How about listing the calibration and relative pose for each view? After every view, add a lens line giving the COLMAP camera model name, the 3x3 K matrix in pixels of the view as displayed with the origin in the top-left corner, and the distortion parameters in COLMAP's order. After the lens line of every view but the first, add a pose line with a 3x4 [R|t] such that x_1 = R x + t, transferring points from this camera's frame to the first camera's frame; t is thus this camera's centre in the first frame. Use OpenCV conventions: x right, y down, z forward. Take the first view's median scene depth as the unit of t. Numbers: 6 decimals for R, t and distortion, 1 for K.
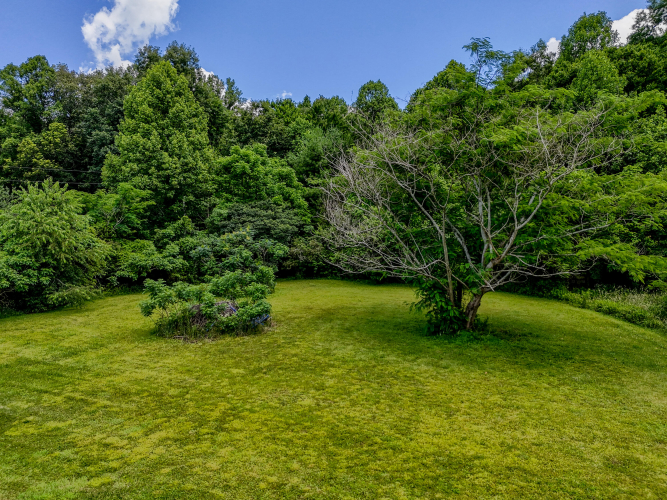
lens RADIAL K [[487.4, 0, 333.5], [0, 487.4, 250.0], [0, 0, 1]] dist [0.082908, -0.086305]
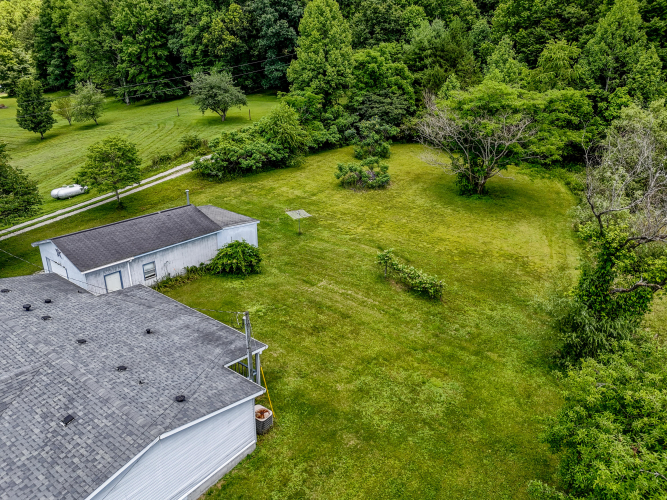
lens RADIAL K [[487.4, 0, 333.5], [0, 487.4, 250.0], [0, 0, 1]] dist [0.082908, -0.086305]
pose [[0.978089, 0.082800, -0.191016, 0.039177], [-0.003813, 0.924479, 0.381213, -0.237022], [0.208154, -0.372132, 0.904538, -0.666378]]
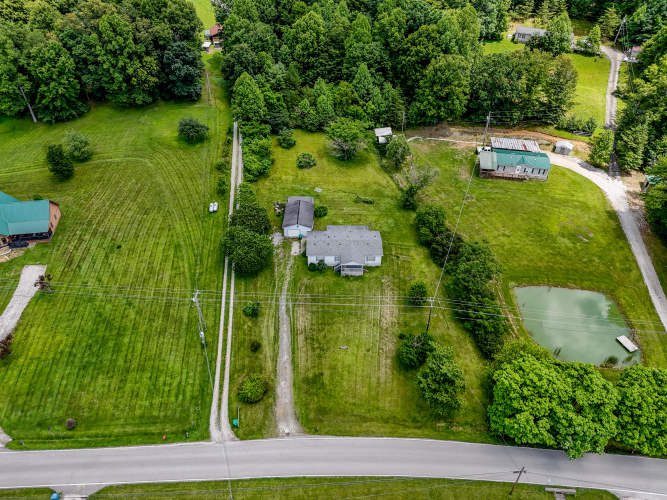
lens RADIAL K [[487.4, 0, 333.5], [0, 487.4, 250.0], [0, 0, 1]] dist [0.082908, -0.086305]
pose [[0.888283, -0.286132, 0.359279, -1.355632], [-0.021630, 0.755309, 0.655012, -1.676328], [-0.458787, -0.589607, 0.664739, -2.105214]]
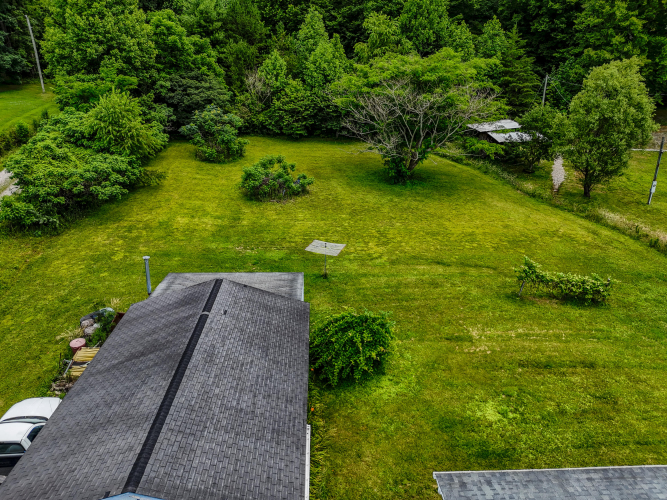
lens RADIAL K [[487.4, 0, 333.5], [0, 487.4, 250.0], [0, 0, 1]] dist [0.082908, -0.086305]
pose [[0.867784, -0.180353, 0.463058, -0.506732], [-0.014152, 0.922470, 0.385808, -0.176778], [-0.496739, -0.341352, 0.797953, -0.294419]]
